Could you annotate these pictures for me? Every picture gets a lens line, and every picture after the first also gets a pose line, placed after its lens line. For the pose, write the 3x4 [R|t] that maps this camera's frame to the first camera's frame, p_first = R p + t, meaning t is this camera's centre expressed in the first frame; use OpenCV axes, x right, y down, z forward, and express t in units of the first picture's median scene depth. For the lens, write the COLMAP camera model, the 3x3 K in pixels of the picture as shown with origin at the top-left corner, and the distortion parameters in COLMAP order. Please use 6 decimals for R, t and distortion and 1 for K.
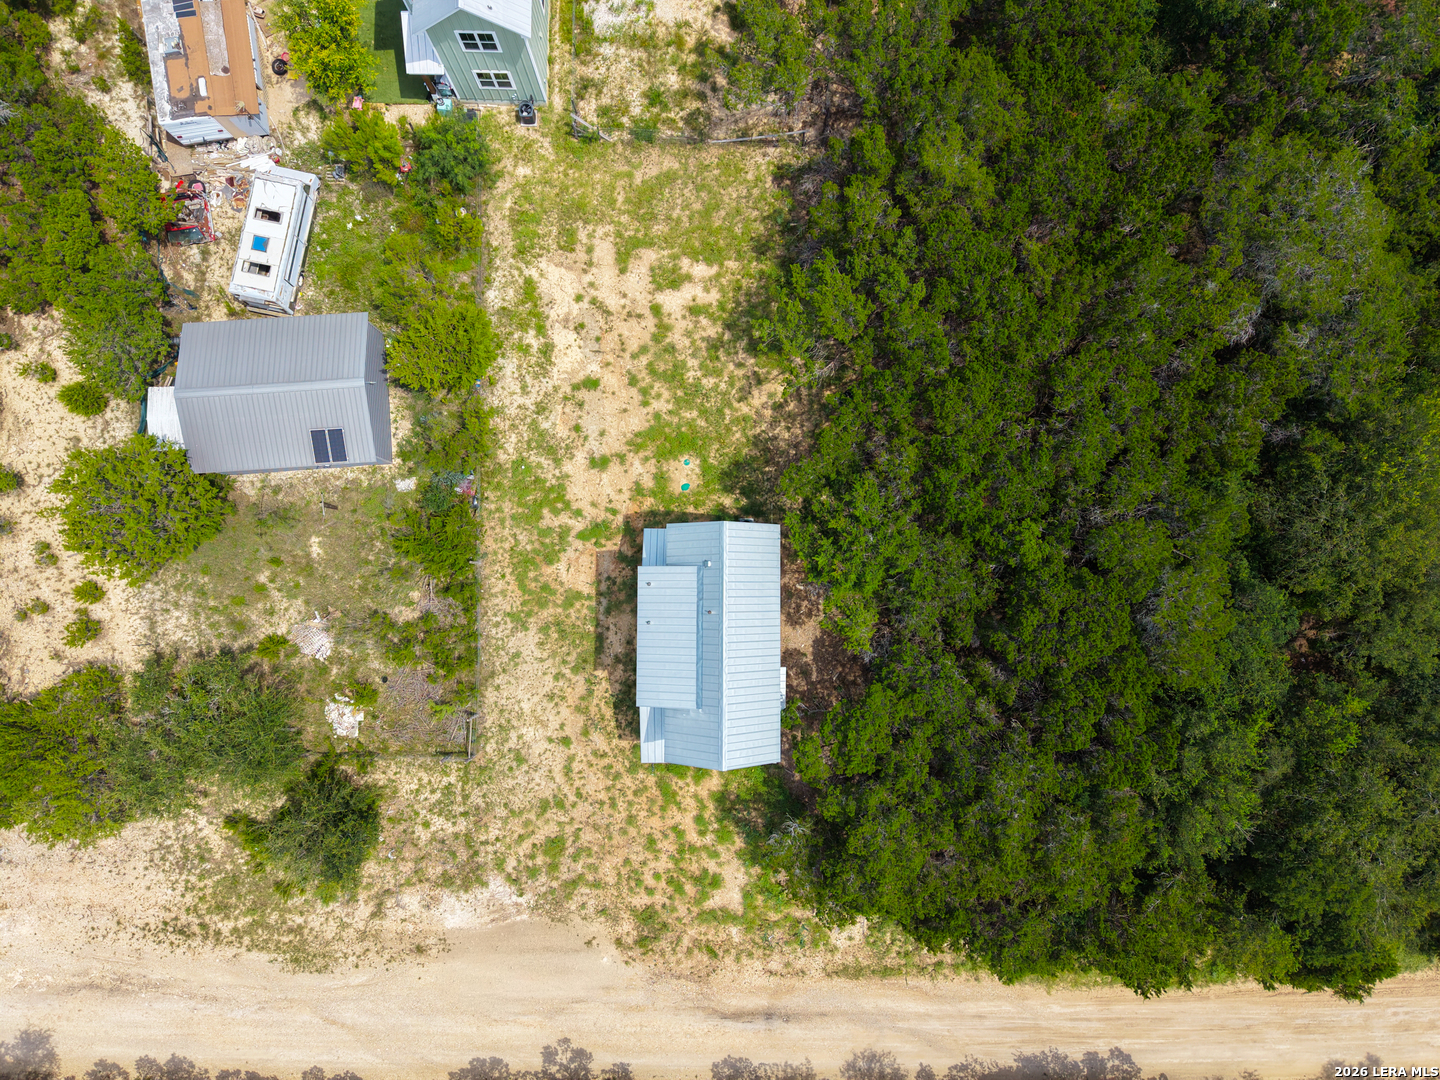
lens RADIAL K [[954.4, 0, 720.0], [0, 954.4, 540.0], [0, 0, 1]] dist [0.048143, -0.055838]
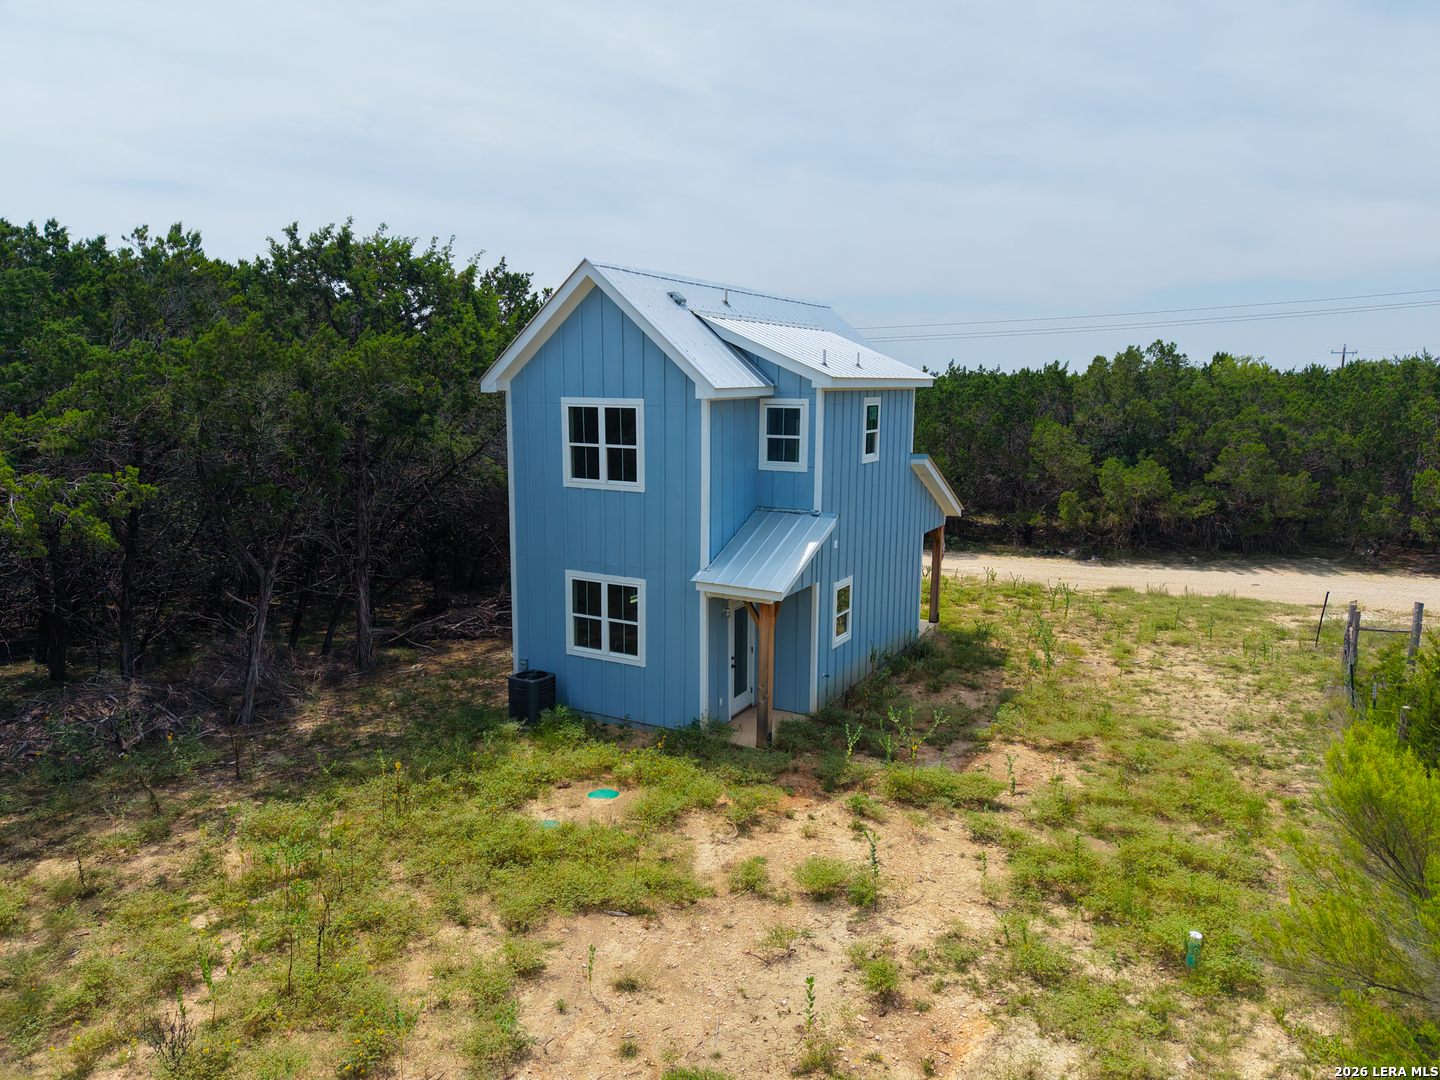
lens RADIAL K [[954.4, 0, 720.0], [0, 954.4, 540.0], [0, 0, 1]] dist [0.048143, -0.055838]
pose [[-0.877550, -0.088926, 0.471167, -0.204399], [0.477797, -0.079802, 0.874838, -0.297203], [-0.040196, 0.992836, 0.112519, 0.891585]]
